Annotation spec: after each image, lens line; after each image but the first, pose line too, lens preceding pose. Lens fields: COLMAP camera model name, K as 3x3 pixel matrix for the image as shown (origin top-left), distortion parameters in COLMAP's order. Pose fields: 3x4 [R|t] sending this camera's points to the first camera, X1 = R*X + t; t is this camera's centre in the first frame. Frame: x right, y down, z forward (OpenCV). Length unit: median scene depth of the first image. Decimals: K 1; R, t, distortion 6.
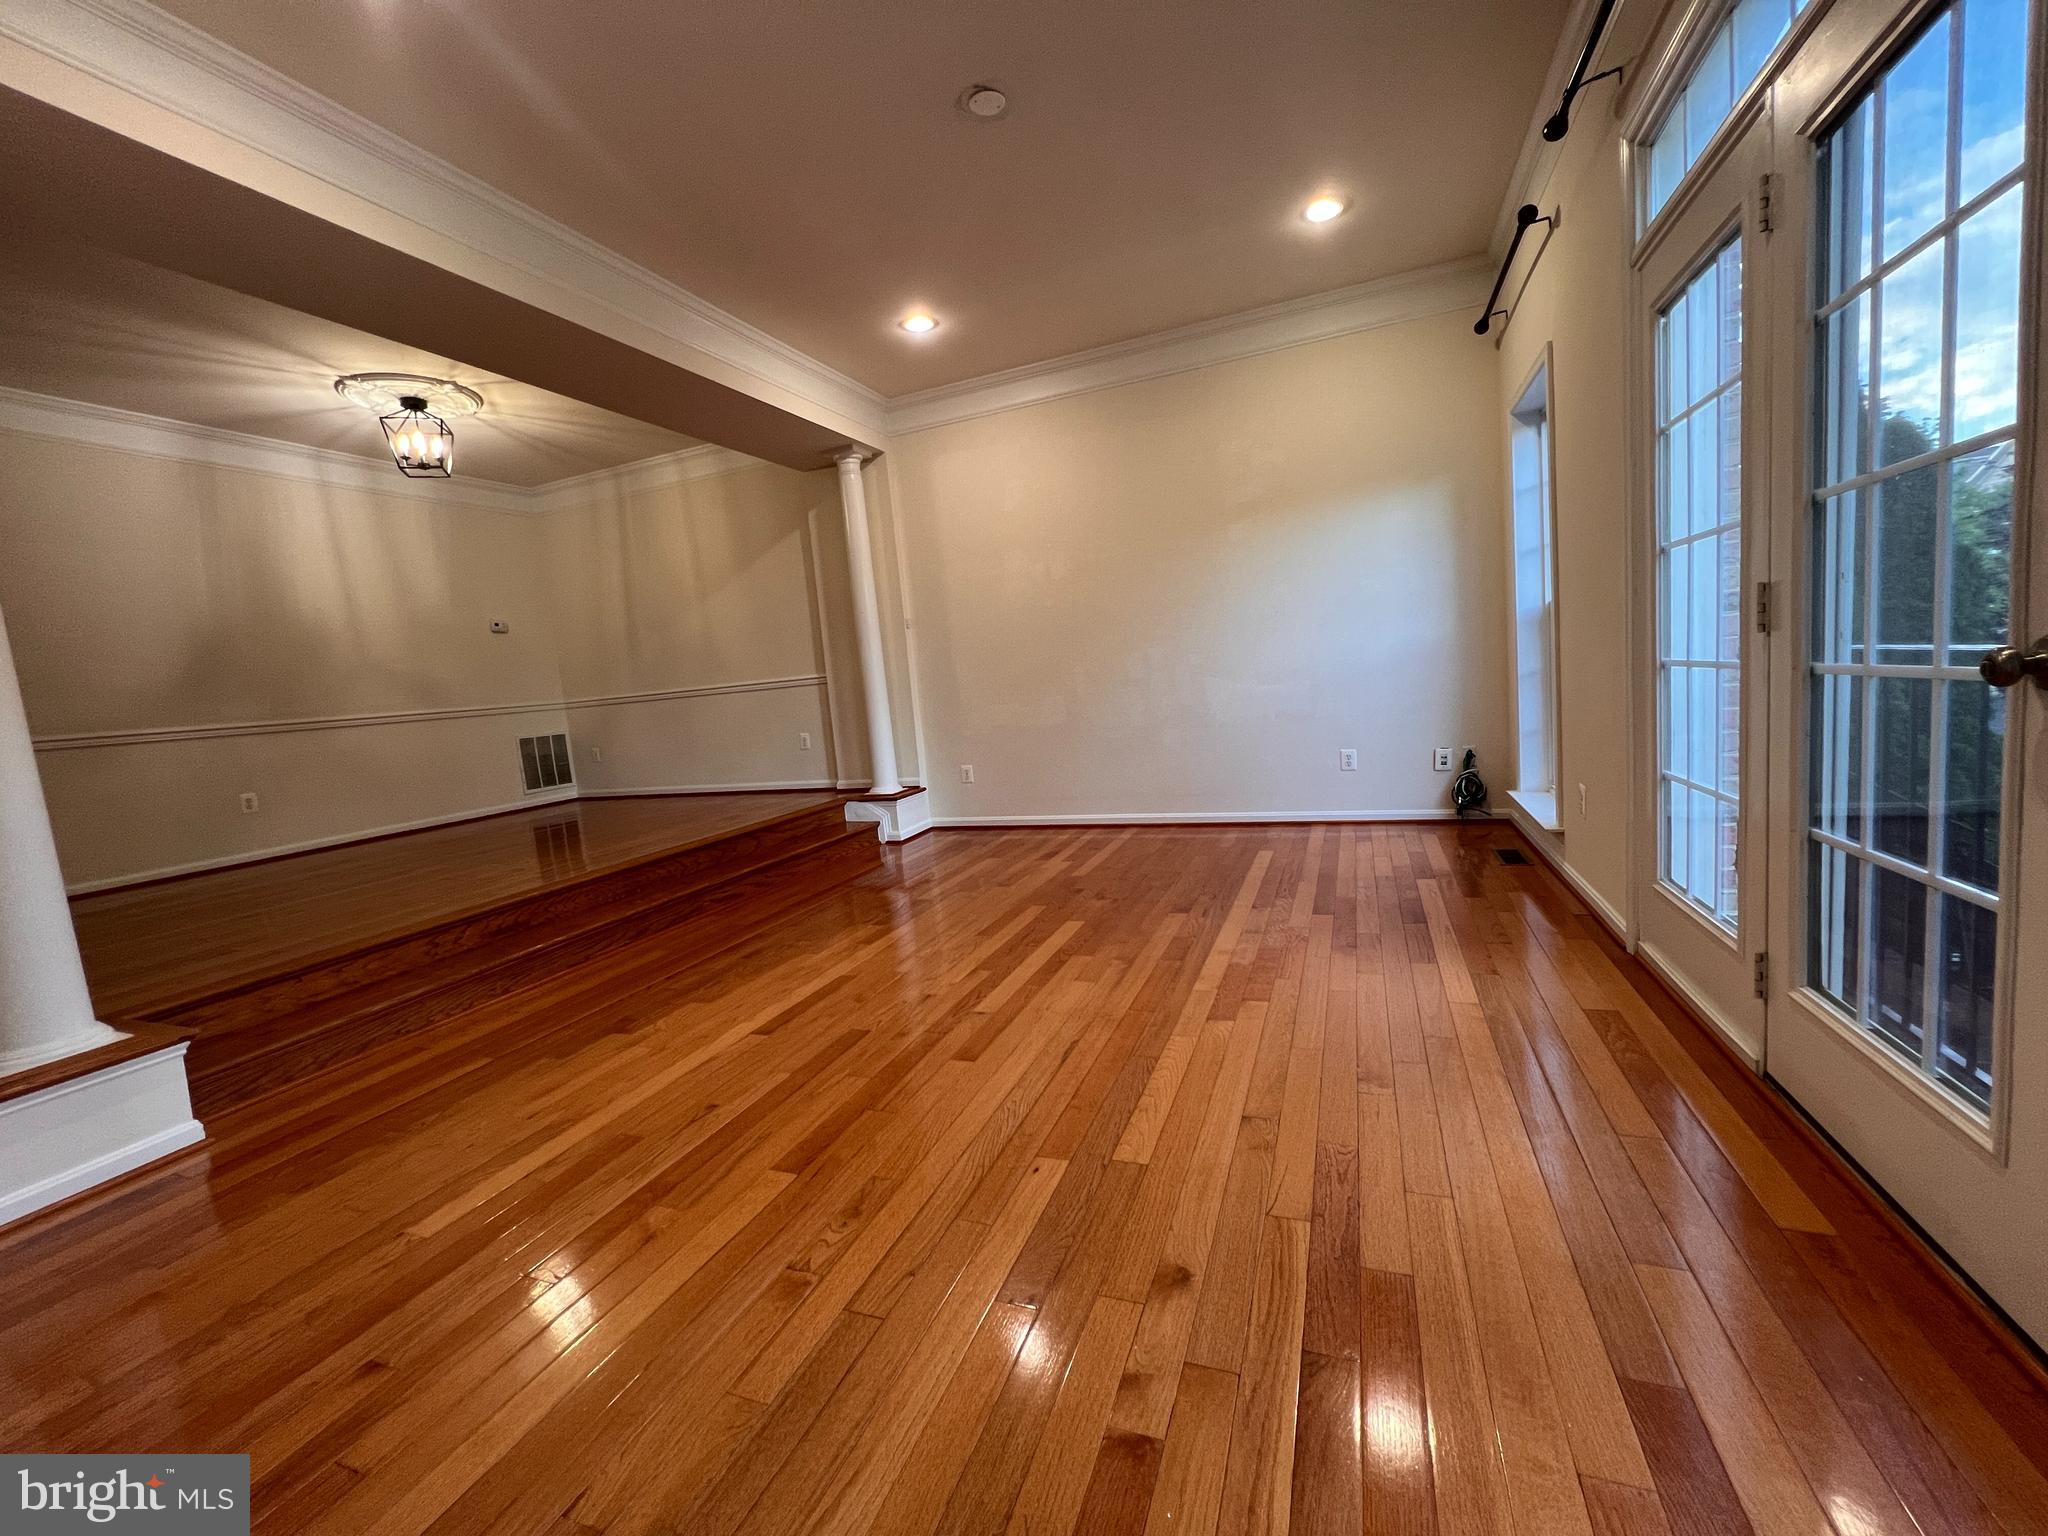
lens RADIAL K [[819.0, 0, 1018.9], [0, 819.0, 763.2], [0, 0, 1]] dist [0.000901, 0.000101]
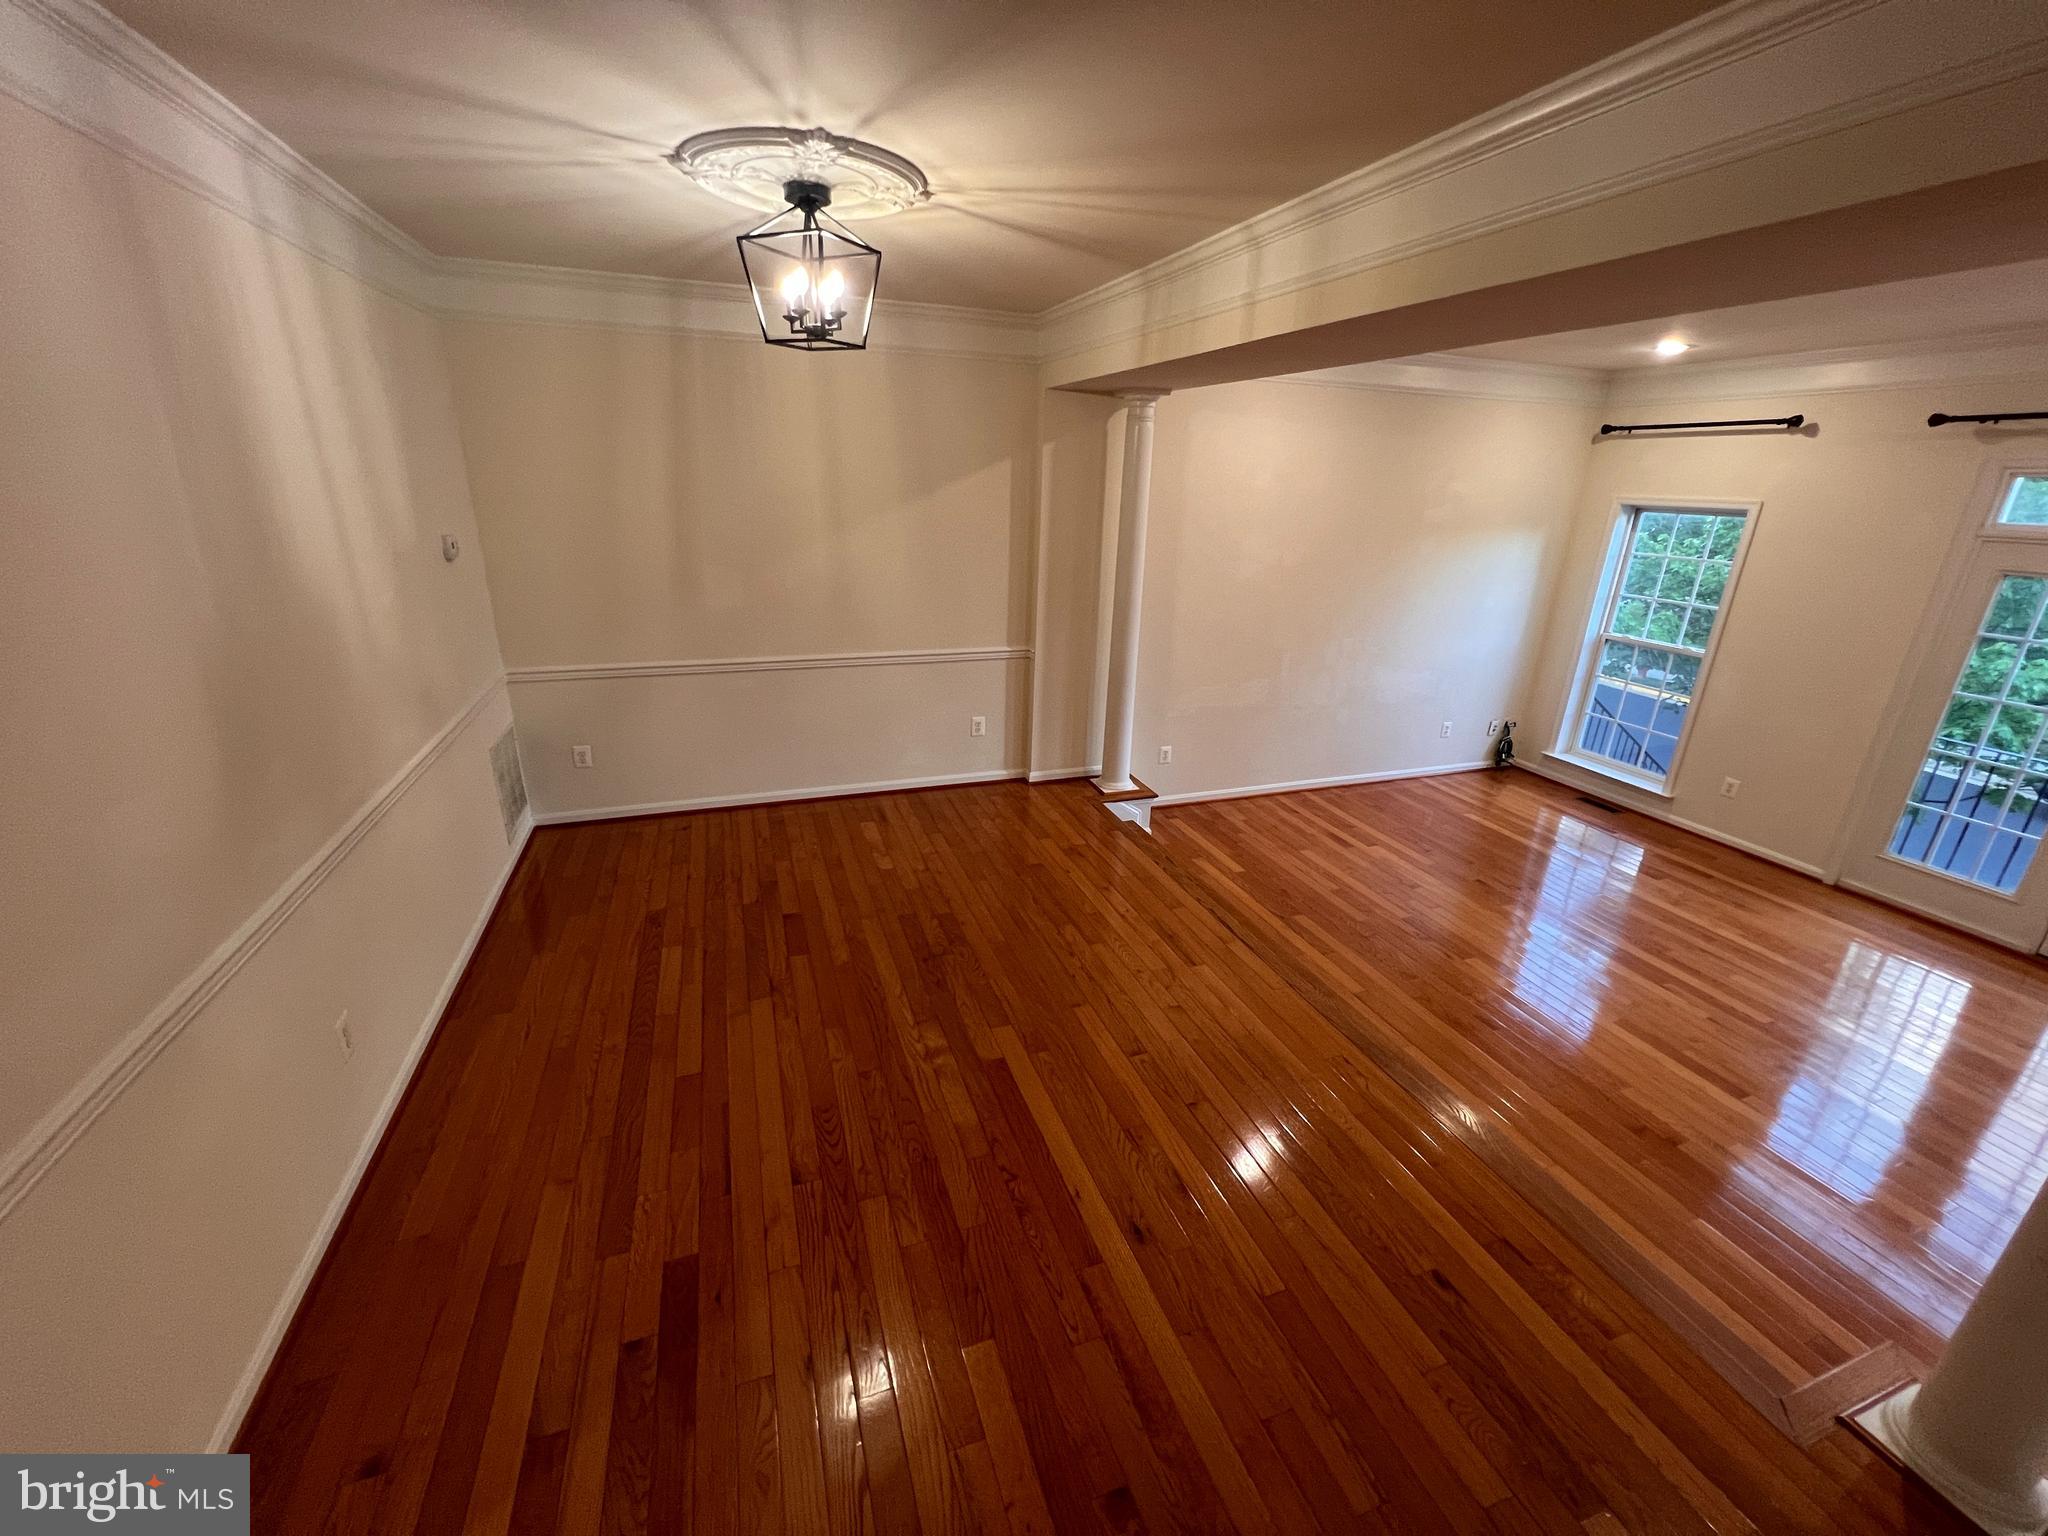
lens RADIAL K [[819.0, 0, 1018.9], [0, 819.0, 763.2], [0, 0, 1]] dist [0.000901, 0.000101]
pose [[0.747252, -0.115081, 0.654500, -1.032192], [-0.024309, 0.979498, 0.199980, -0.208004], [-0.664096, -0.165346, 0.729135, 0.505602]]
